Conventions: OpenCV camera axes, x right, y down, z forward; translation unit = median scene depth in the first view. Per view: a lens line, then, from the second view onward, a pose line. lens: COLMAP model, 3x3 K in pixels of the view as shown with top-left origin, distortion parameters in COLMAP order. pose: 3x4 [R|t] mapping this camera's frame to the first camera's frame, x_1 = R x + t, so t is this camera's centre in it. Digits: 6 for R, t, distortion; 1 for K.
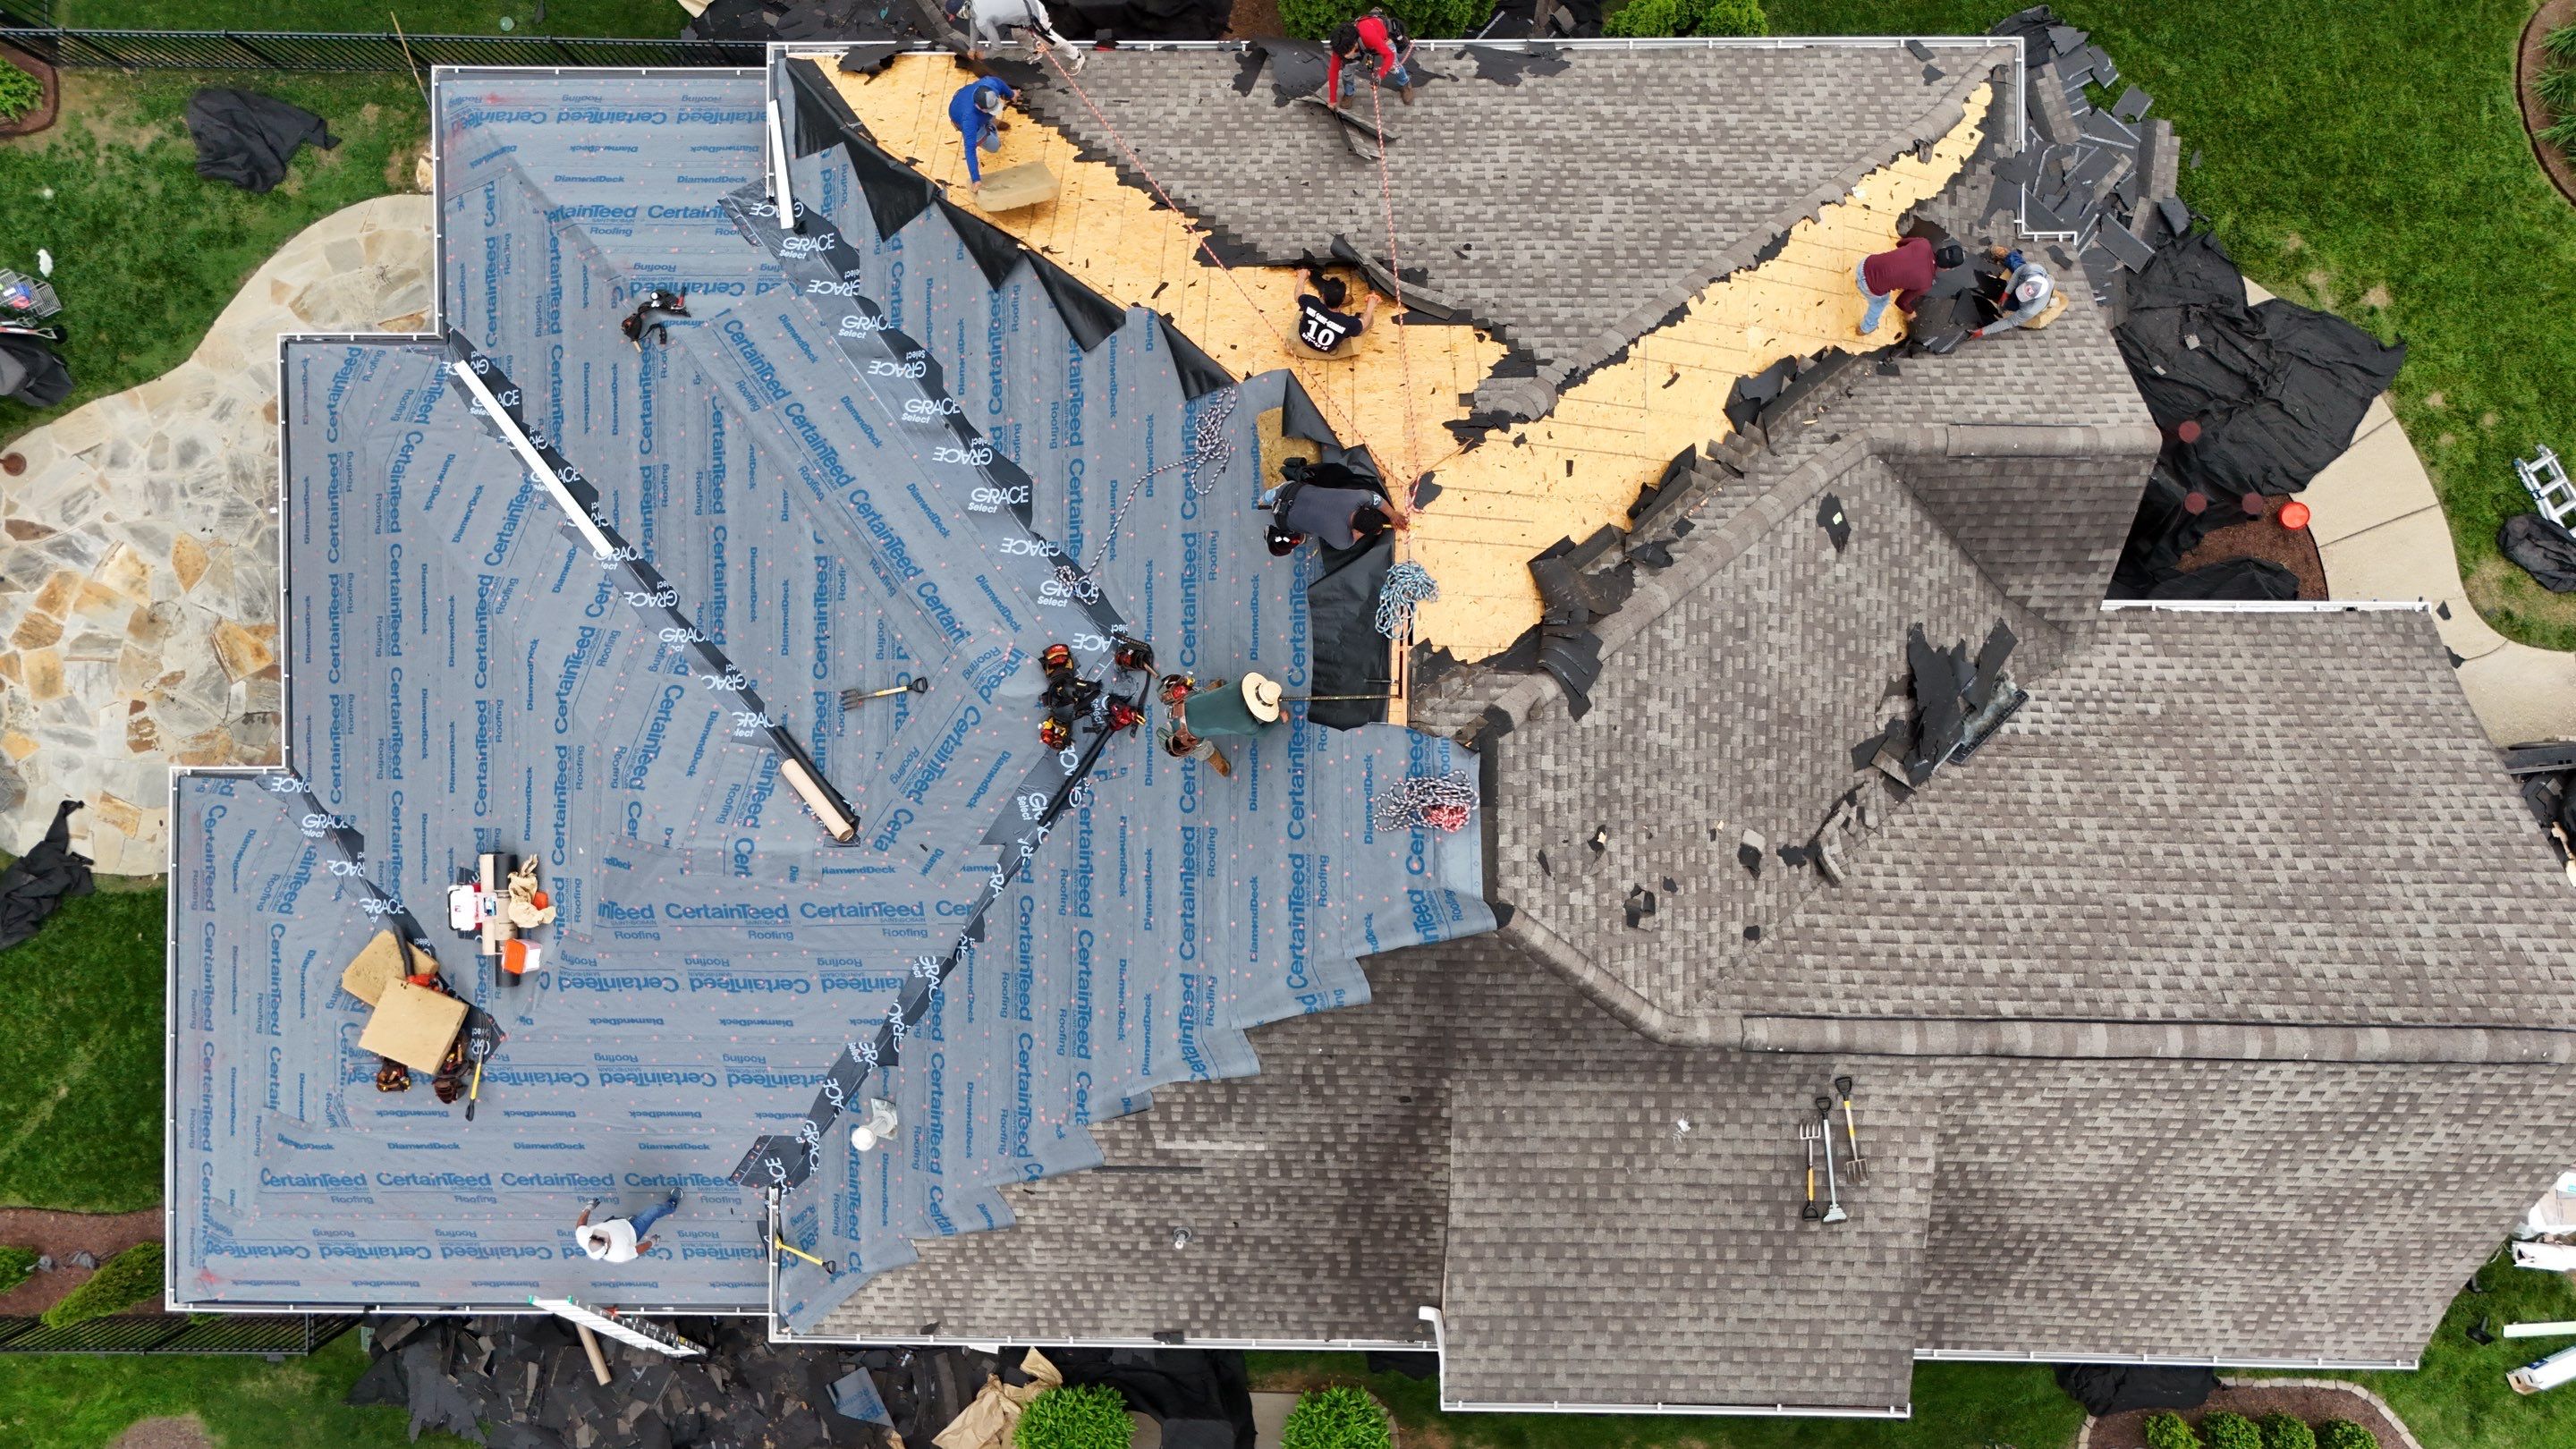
lens RADIAL K [[1887.6, 0, 1294.4], [0, 1887.6, 727.8], [0, 0, 1]] dist [0.072868, -0.067134]
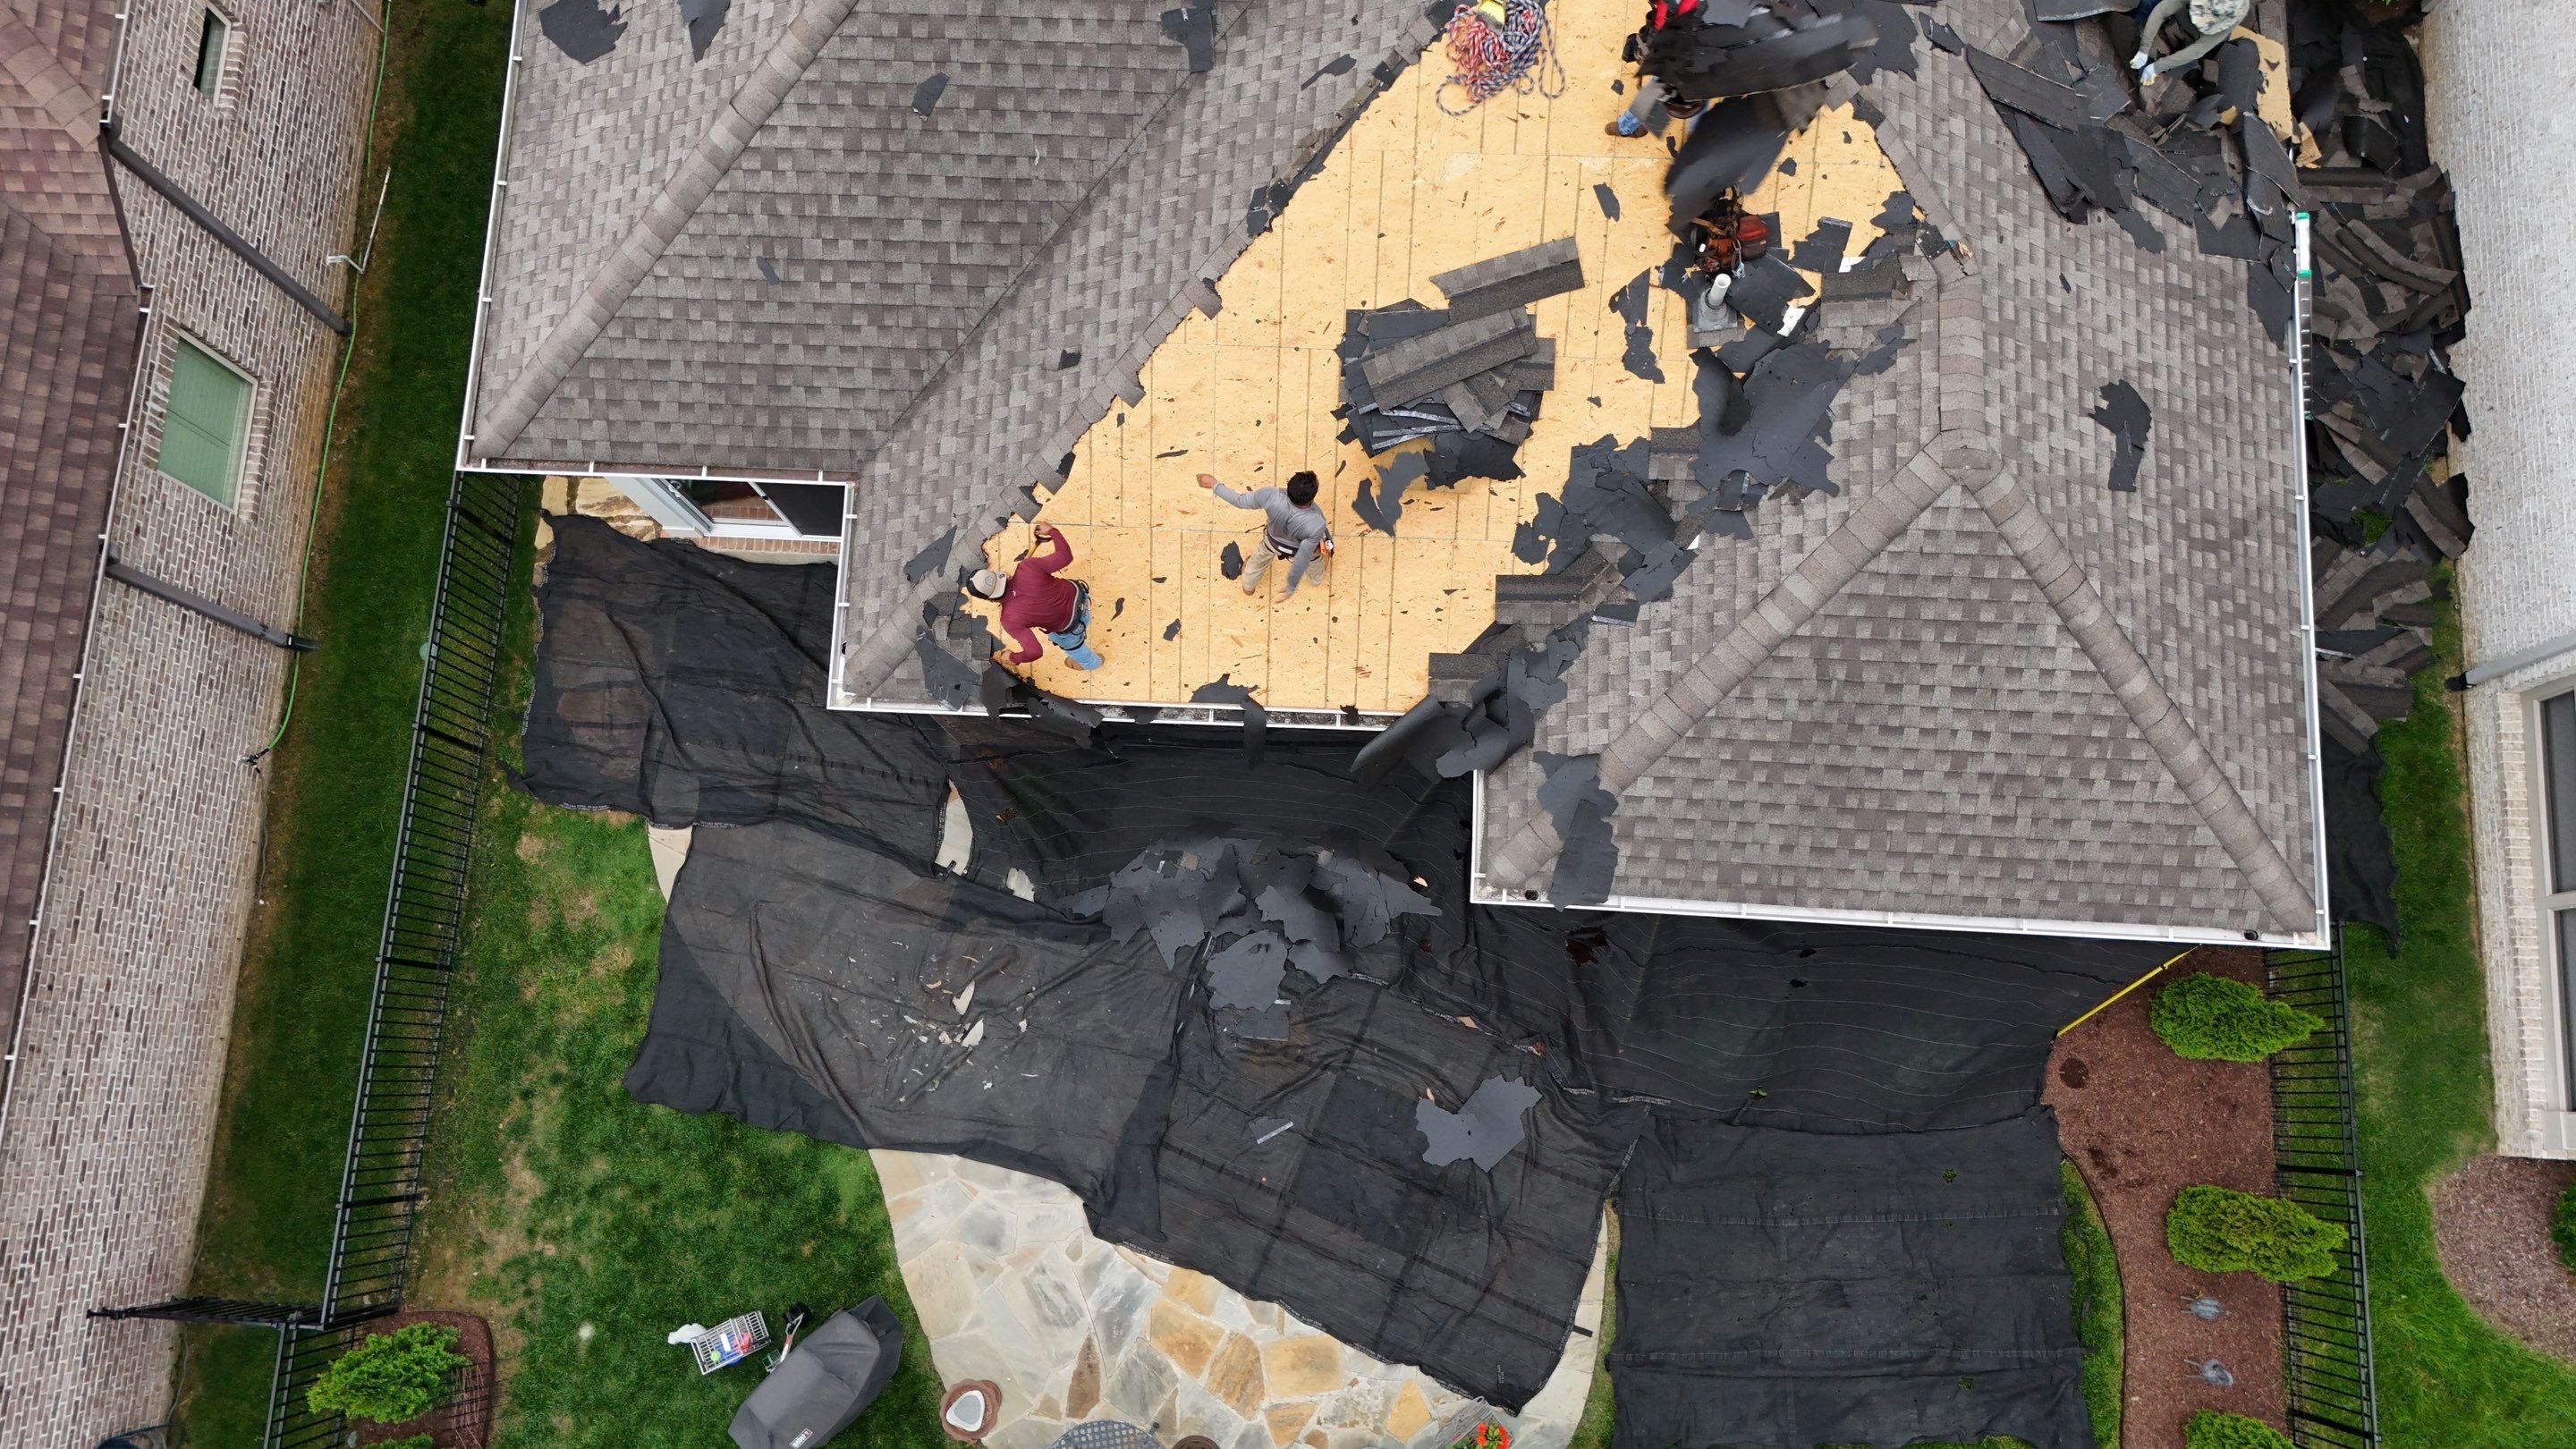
lens RADIAL K [[1887.6, 0, 1294.8], [0, 1887.6, 720.2], [0, 0, 1]] dist [0.072868, -0.067134]
pose [[0.044278, -0.976254, 0.212057, -0.702231], [0.998813, 0.038949, -0.029247, -0.024408], [0.020293, 0.213100, 0.976820, 0.379419]]
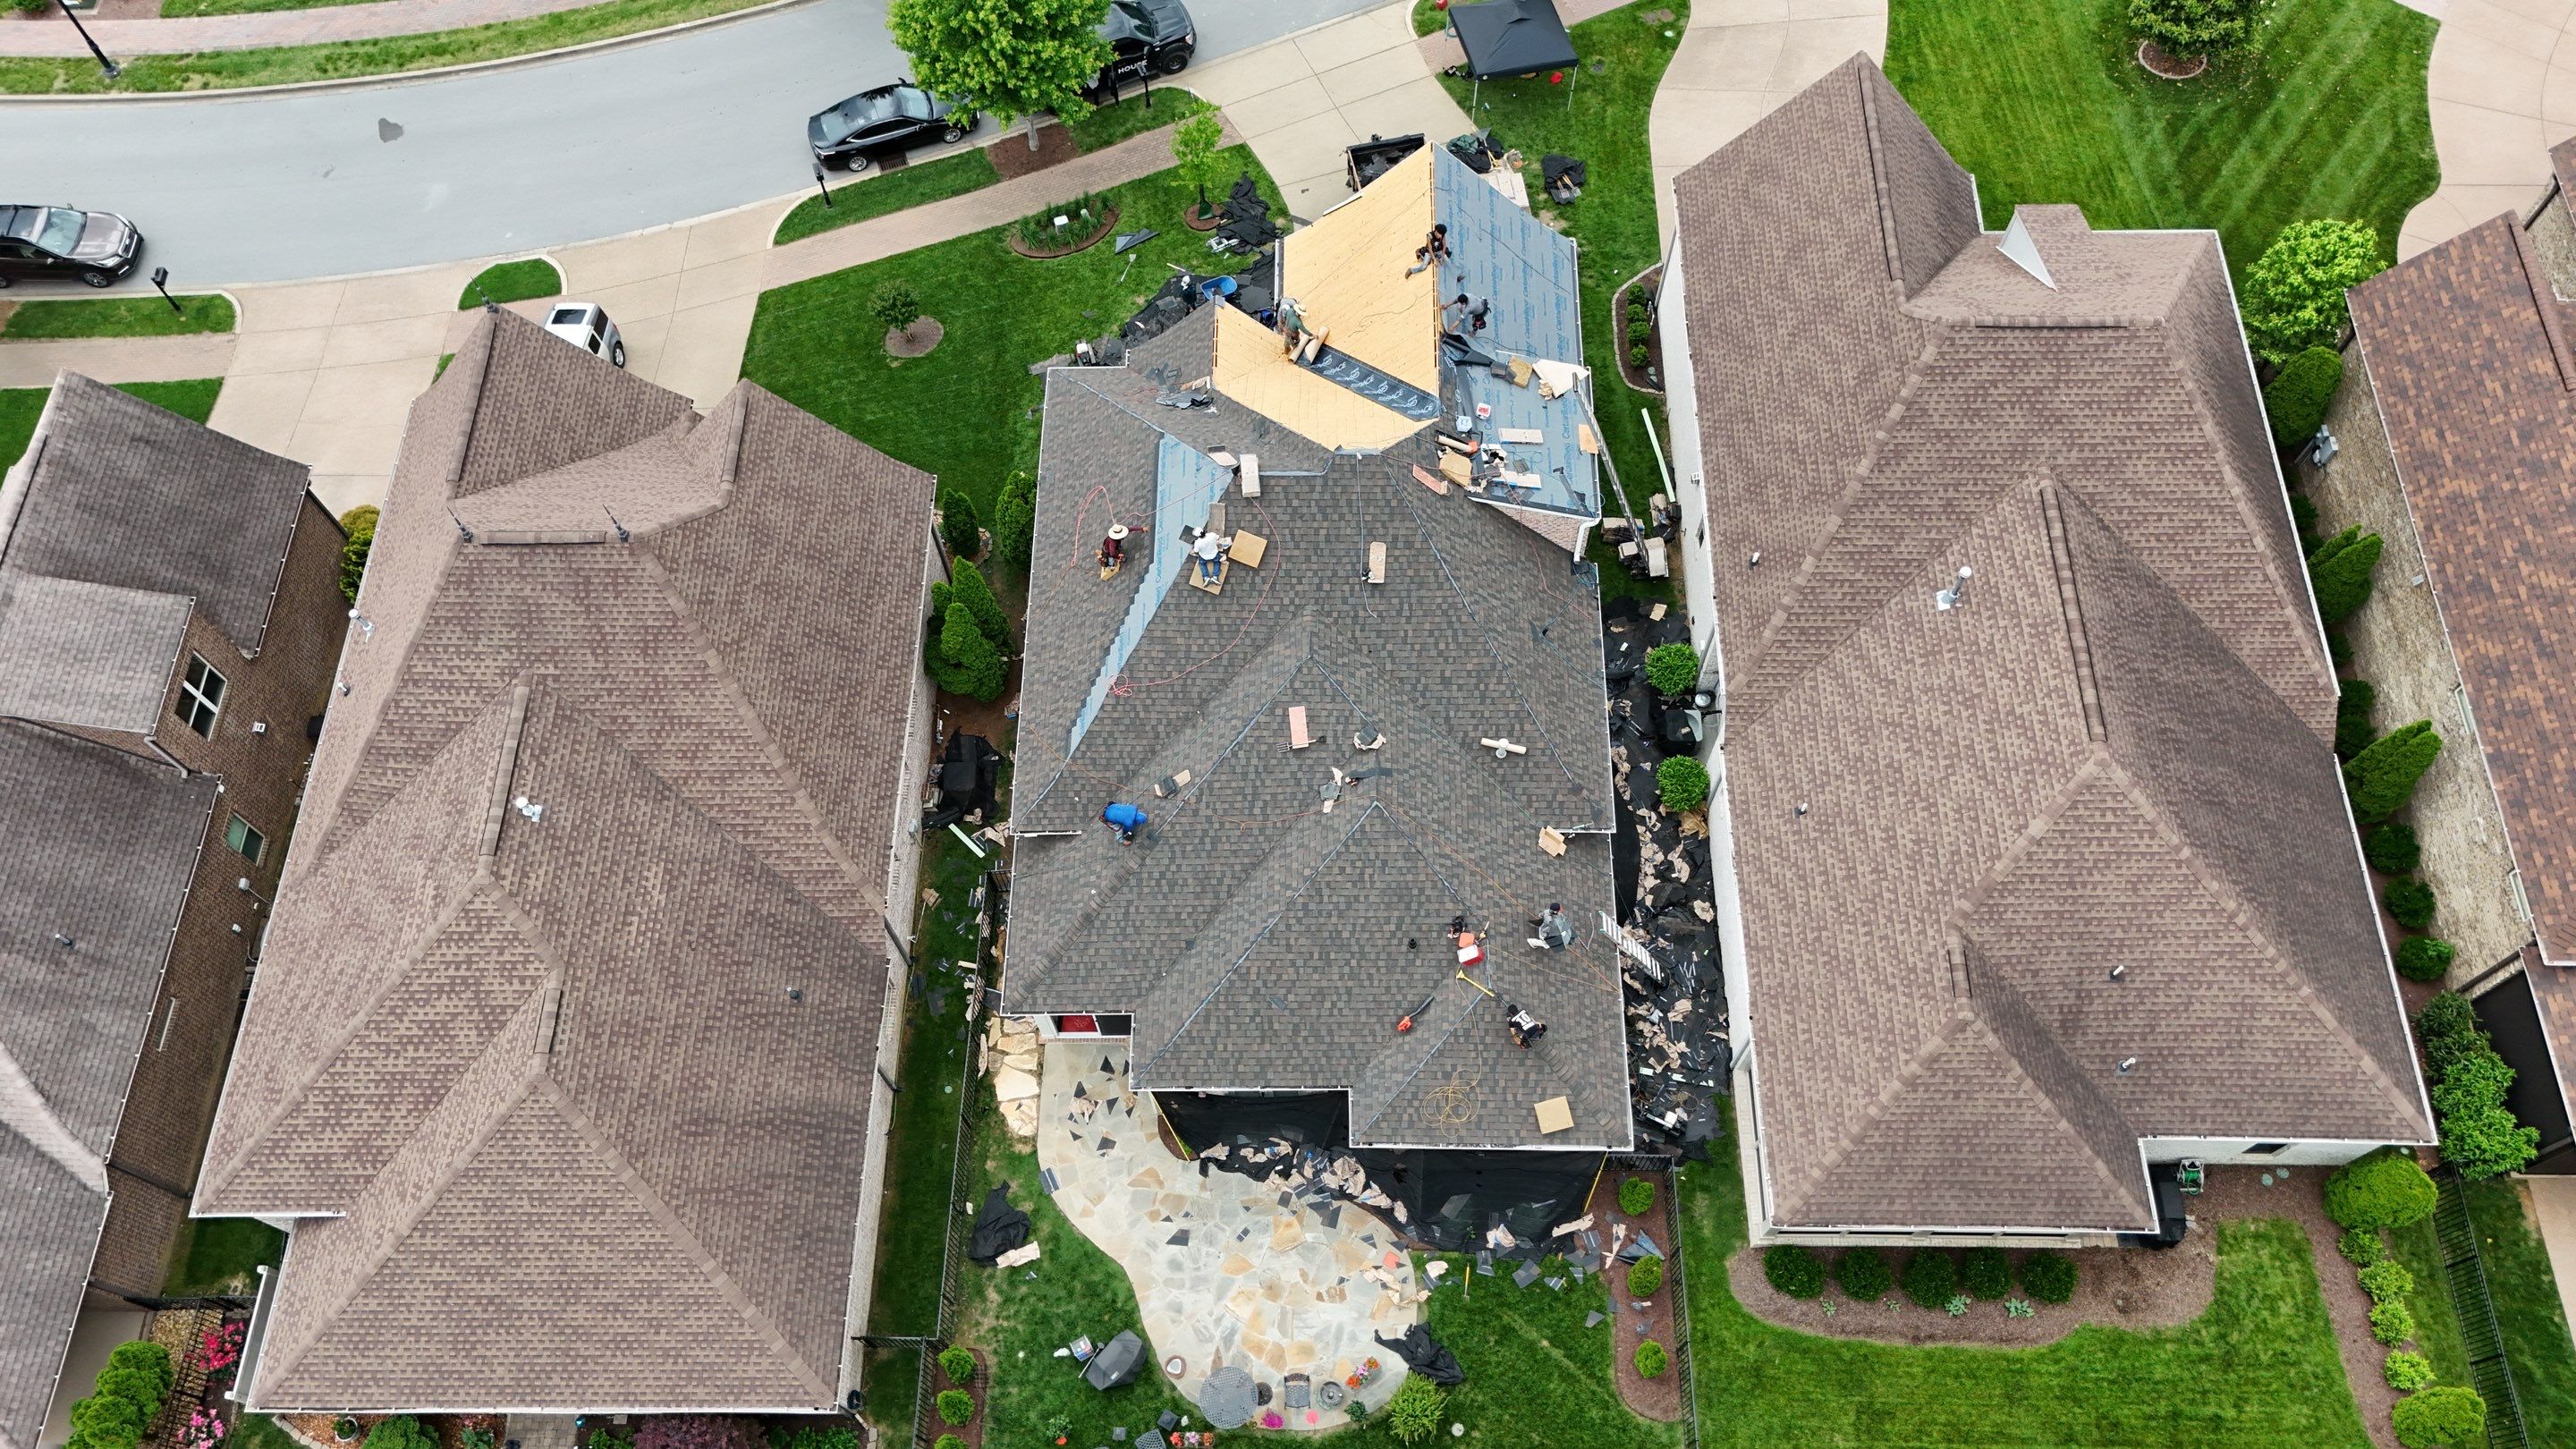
lens RADIAL K [[1887.6, 0, 1297.3], [0, 1887.6, 717.6], [0, 0, 1]] dist [0.072868, -0.067134]
pose [[0.003317, -0.881747, 0.471711, -1.166865], [0.999616, -0.010050, -0.025815, 0.022265], [0.027503, 0.471615, 0.881375, -0.935264]]
